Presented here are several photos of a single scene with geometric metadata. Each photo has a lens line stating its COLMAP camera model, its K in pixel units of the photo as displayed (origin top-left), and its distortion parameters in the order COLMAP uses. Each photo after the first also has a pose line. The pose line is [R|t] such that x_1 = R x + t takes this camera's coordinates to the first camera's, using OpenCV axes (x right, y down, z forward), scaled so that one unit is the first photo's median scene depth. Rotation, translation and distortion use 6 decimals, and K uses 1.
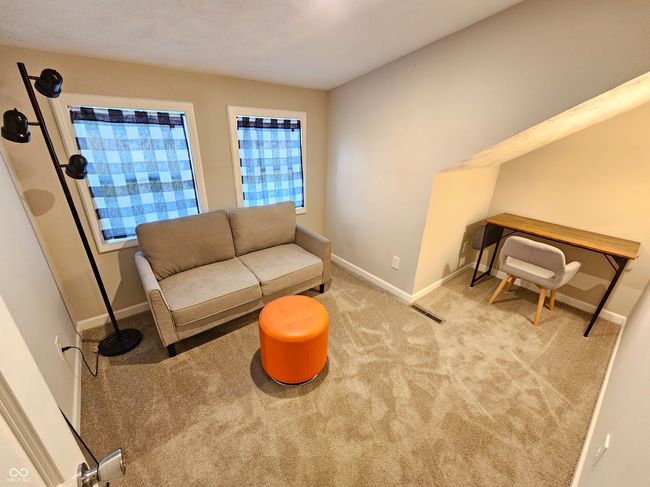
lens RADIAL K [[268.5, 0, 324.5], [0, 268.5, 242.7], [0, 0, 1]] dist [-0.006902, -0.000186]
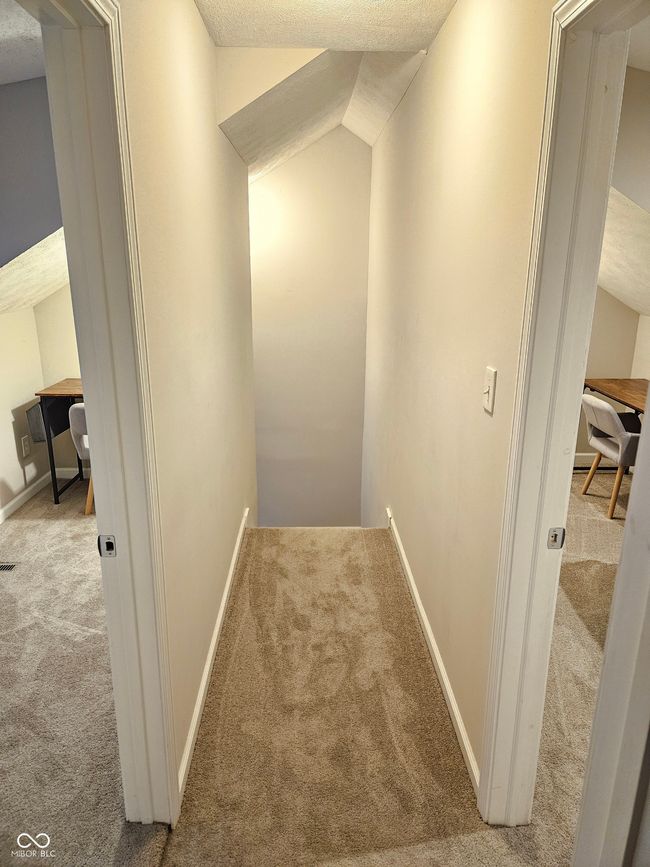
lens RADIAL K [[580.8, 0, 325.7], [0, 580.8, 433.0], [0, 0, 1]] dist [0.006731, 0.002906]
pose [[0.601380, -0.249775, 0.758917, -0.052135], [0.327333, 0.943524, 0.051148, 0.175588], [-0.728831, 0.217658, 0.649176, -0.400732]]
